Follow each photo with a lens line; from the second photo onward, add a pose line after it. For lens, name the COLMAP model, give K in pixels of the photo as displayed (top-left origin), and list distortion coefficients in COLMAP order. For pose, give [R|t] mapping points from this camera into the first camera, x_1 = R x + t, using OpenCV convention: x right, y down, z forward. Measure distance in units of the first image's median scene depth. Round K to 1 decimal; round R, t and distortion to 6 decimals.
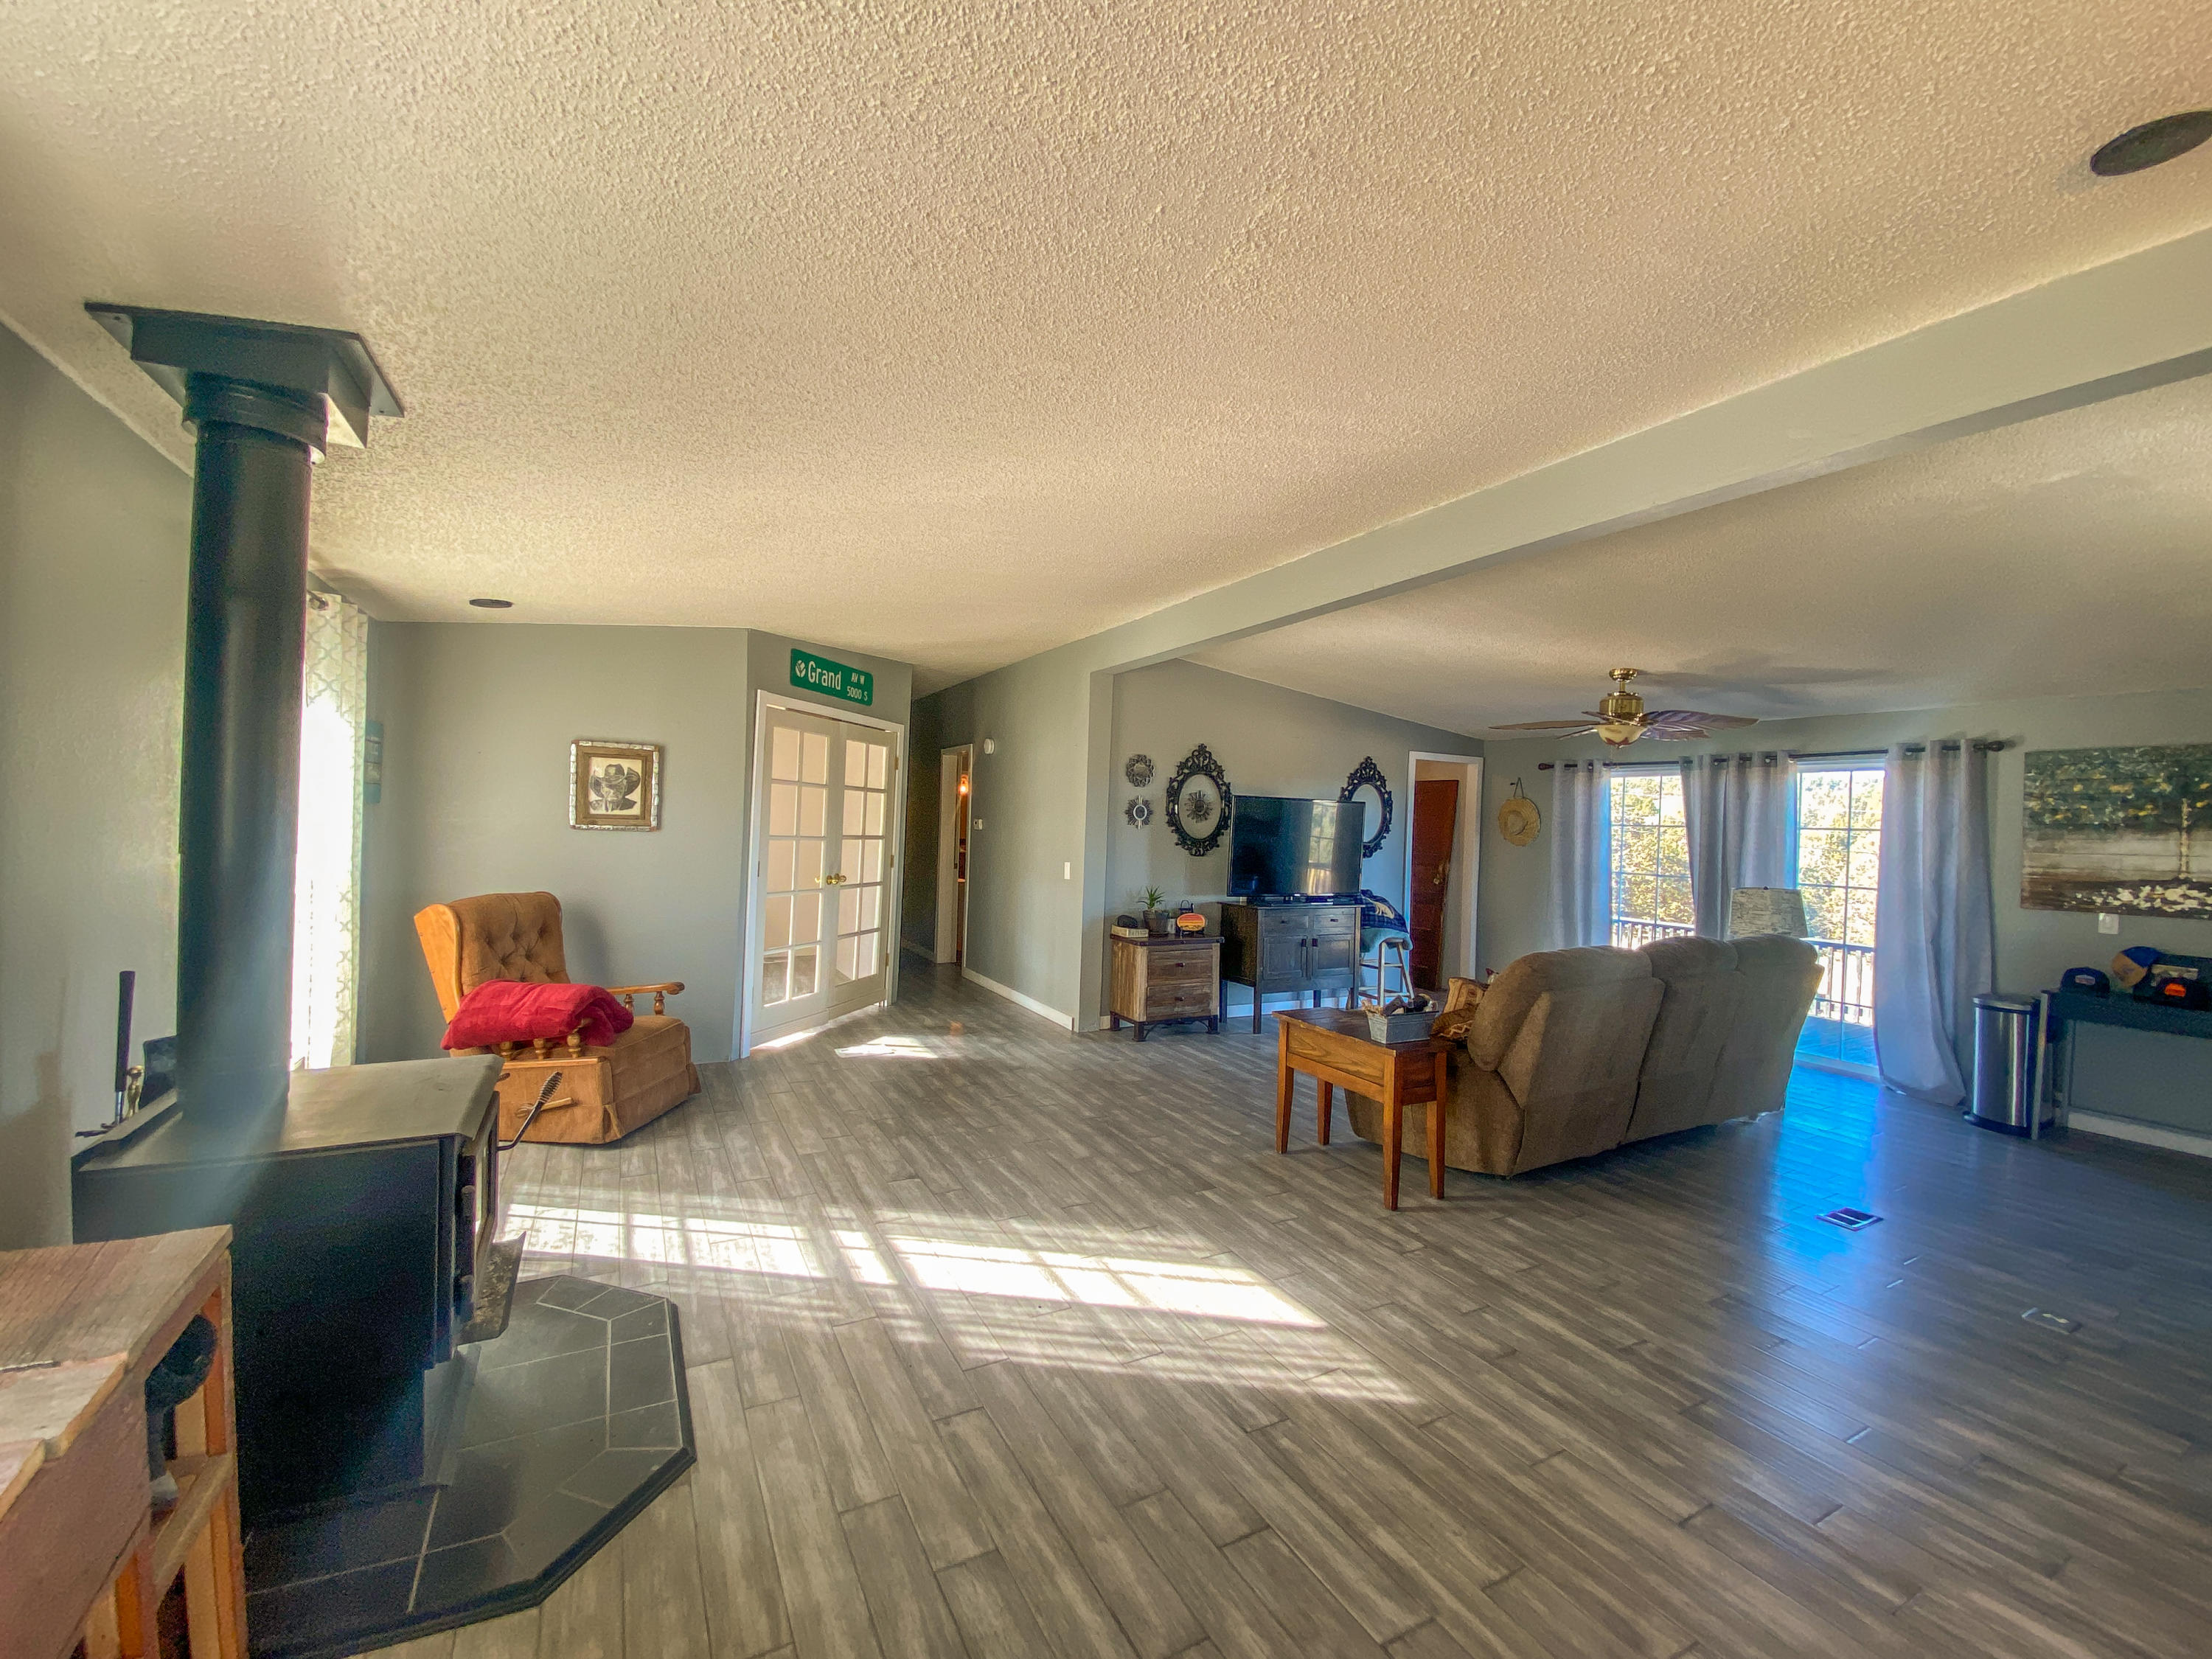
lens RADIAL K [[891.2, 0, 1106.0], [0, 891.2, 829.5], [0, 0, 1]] dist [0.032751, -0.028197]
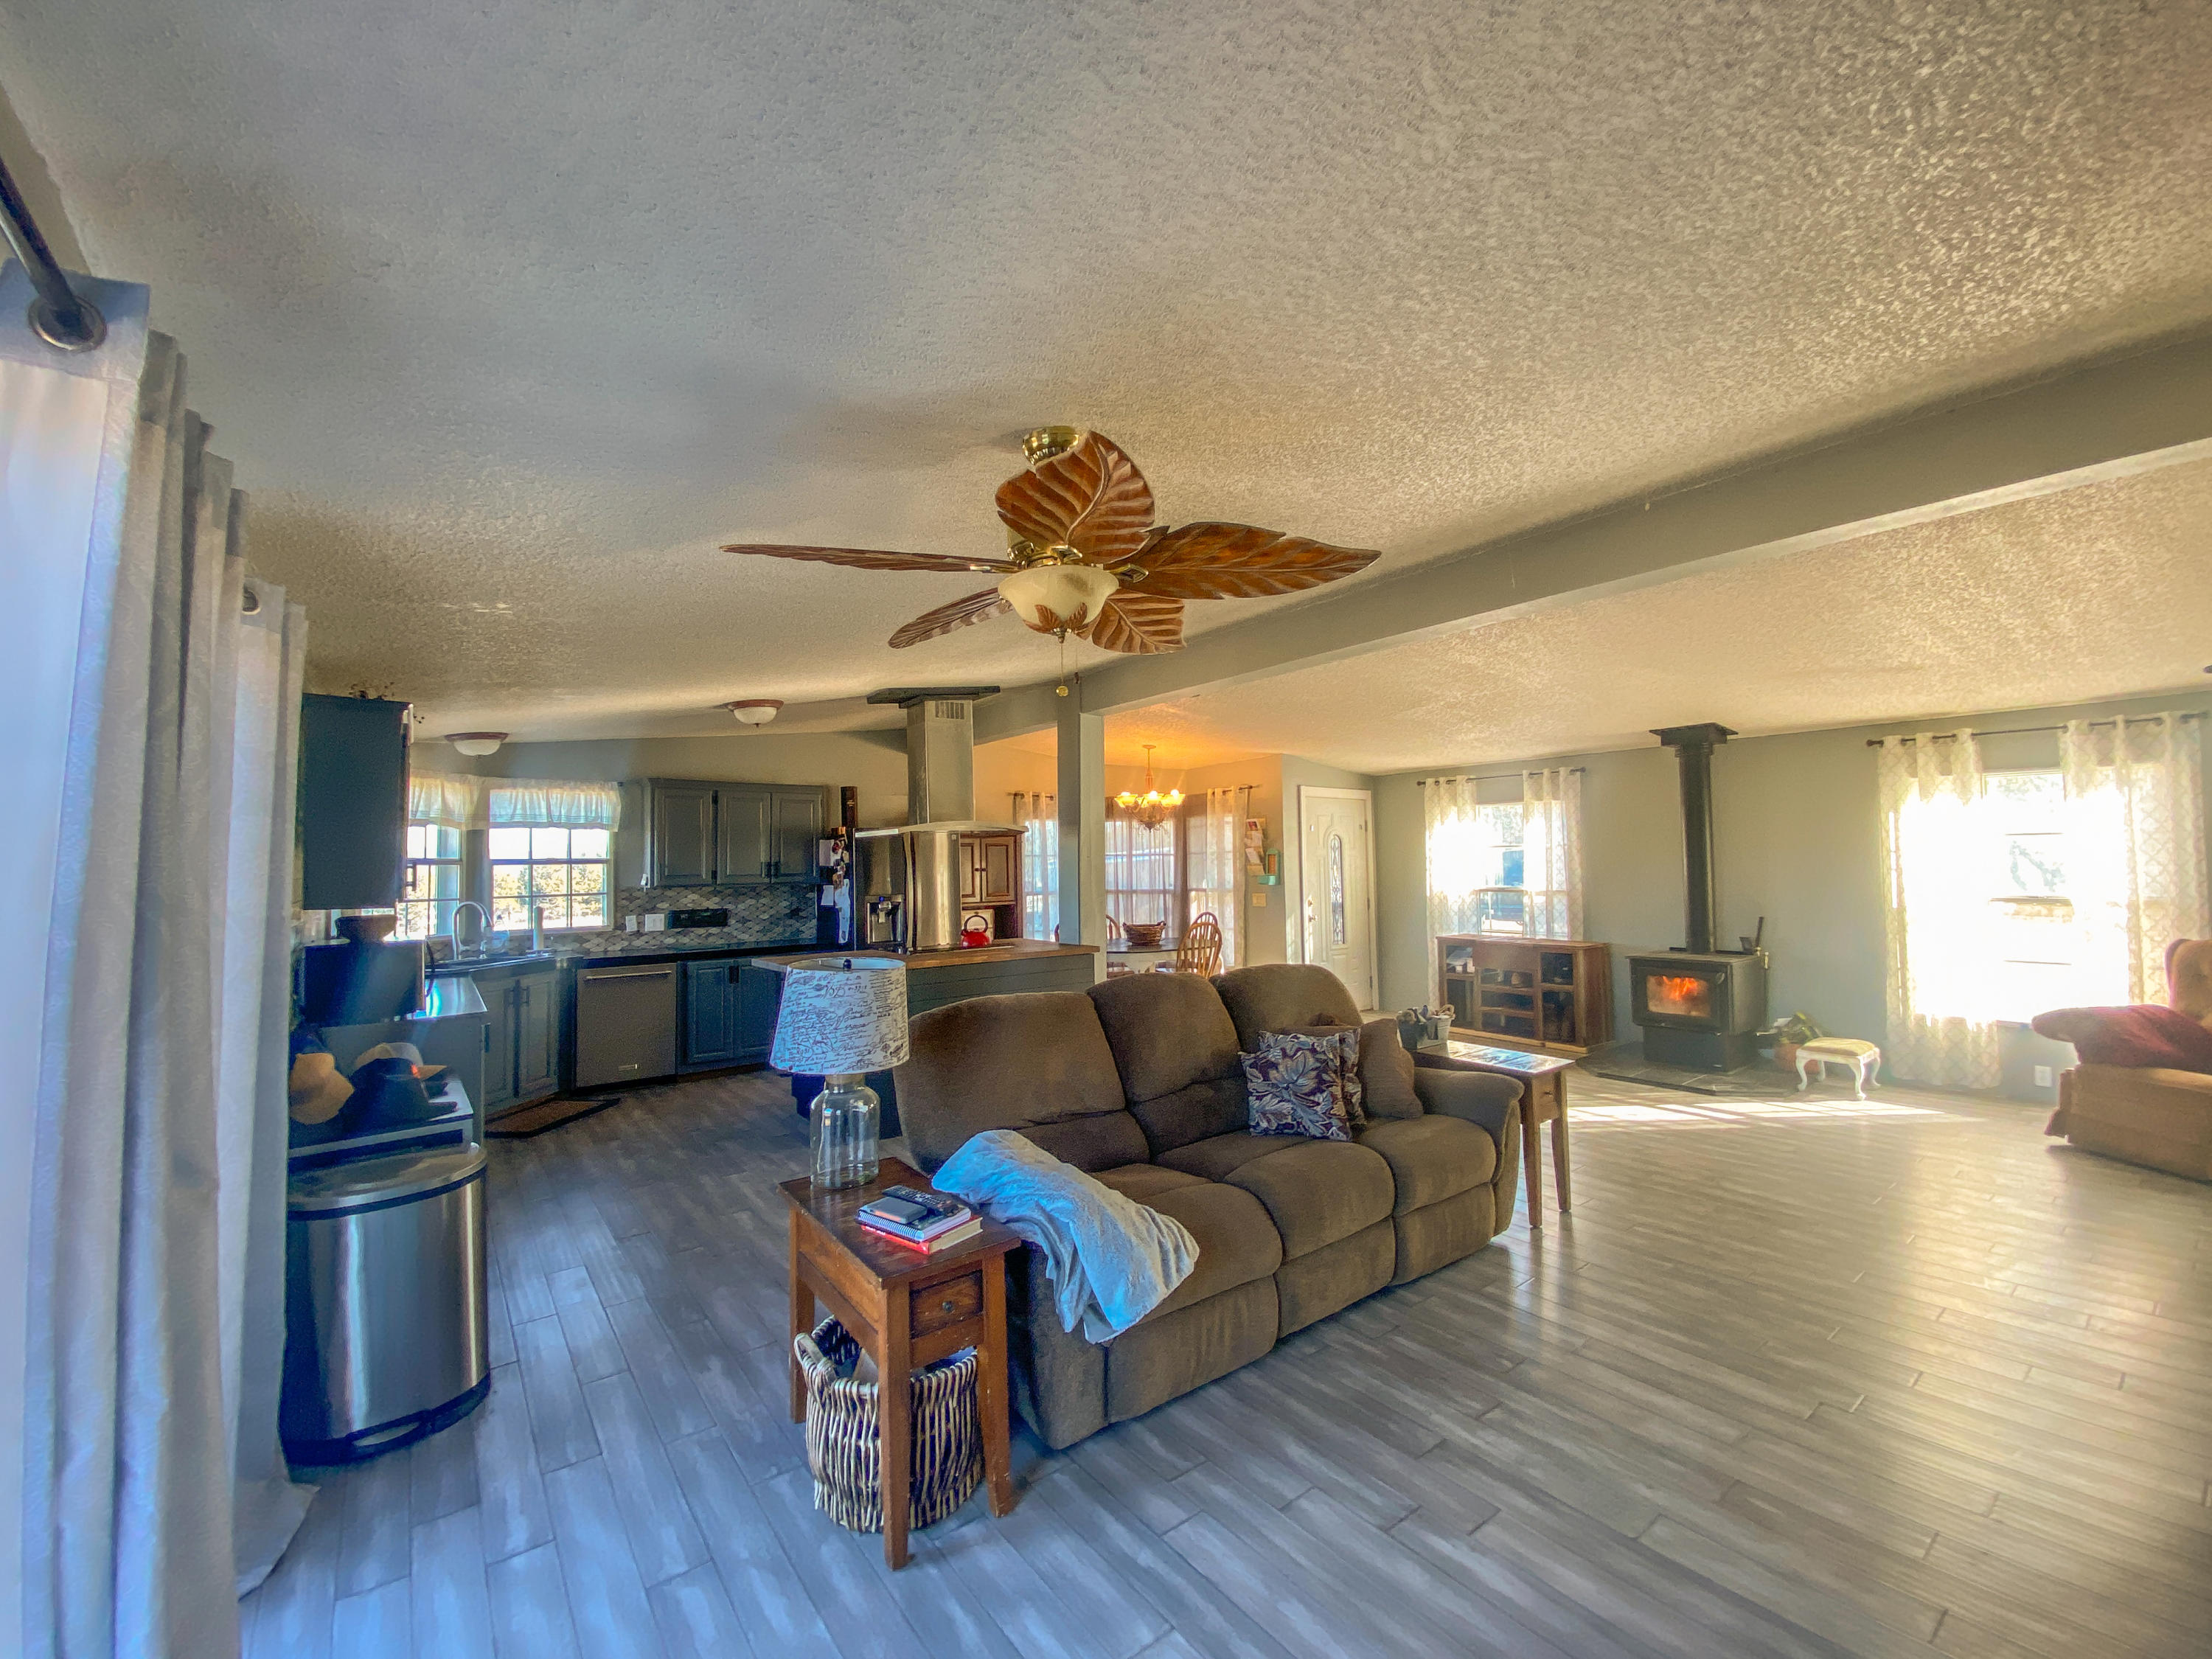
lens RADIAL K [[902.9, 0, 1099.3], [0, 902.9, 826.4], [0, 0, 1]] dist [0.030326, -0.024746]
pose [[-0.985697, -0.025592, -0.166571, 0.772384], [-0.019745, 0.999133, -0.036665, 0.005008], [0.167365, -0.032852, -0.985348, 1.717350]]
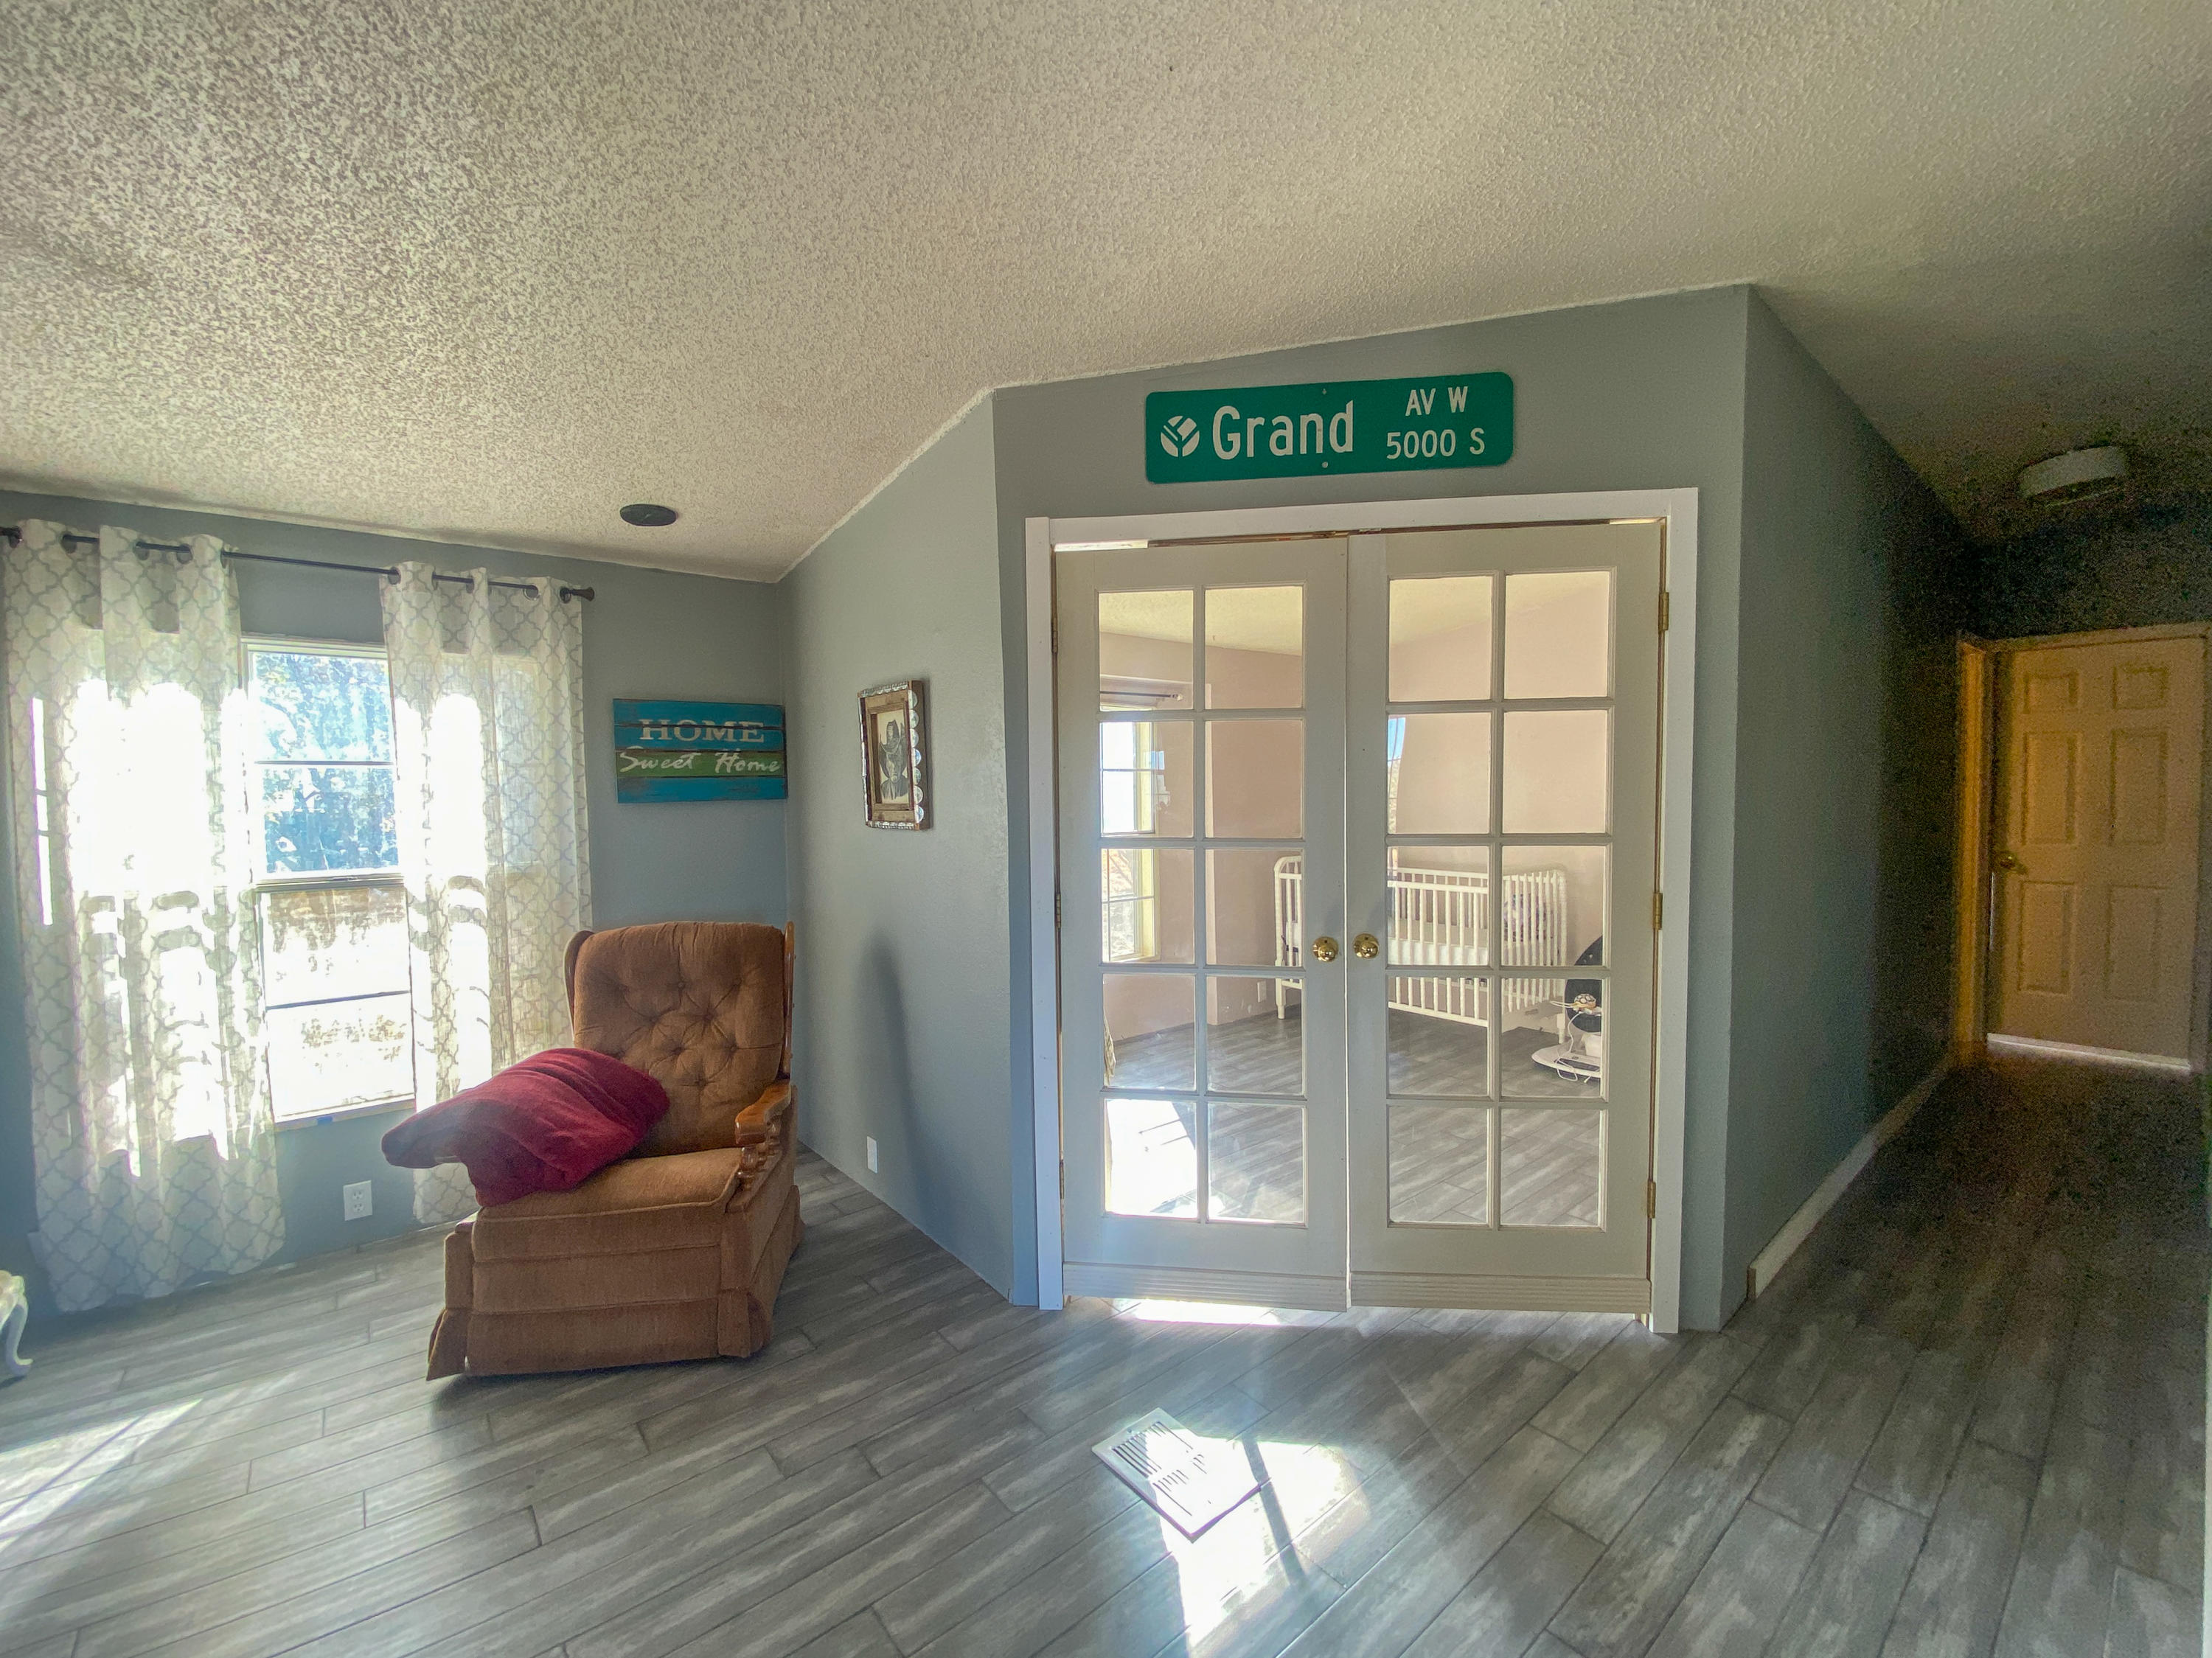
lens RADIAL K [[902.9, 0, 1099.3], [0, 902.9, 825.9], [0, 0, 1]] dist [0.030326, -0.024746]
pose [[0.189081, 0.002209, -0.981959, 0.085617], [0.018561, 0.999811, 0.005824, -0.002157], [0.981786, -0.019327, 0.189004, 1.144213]]
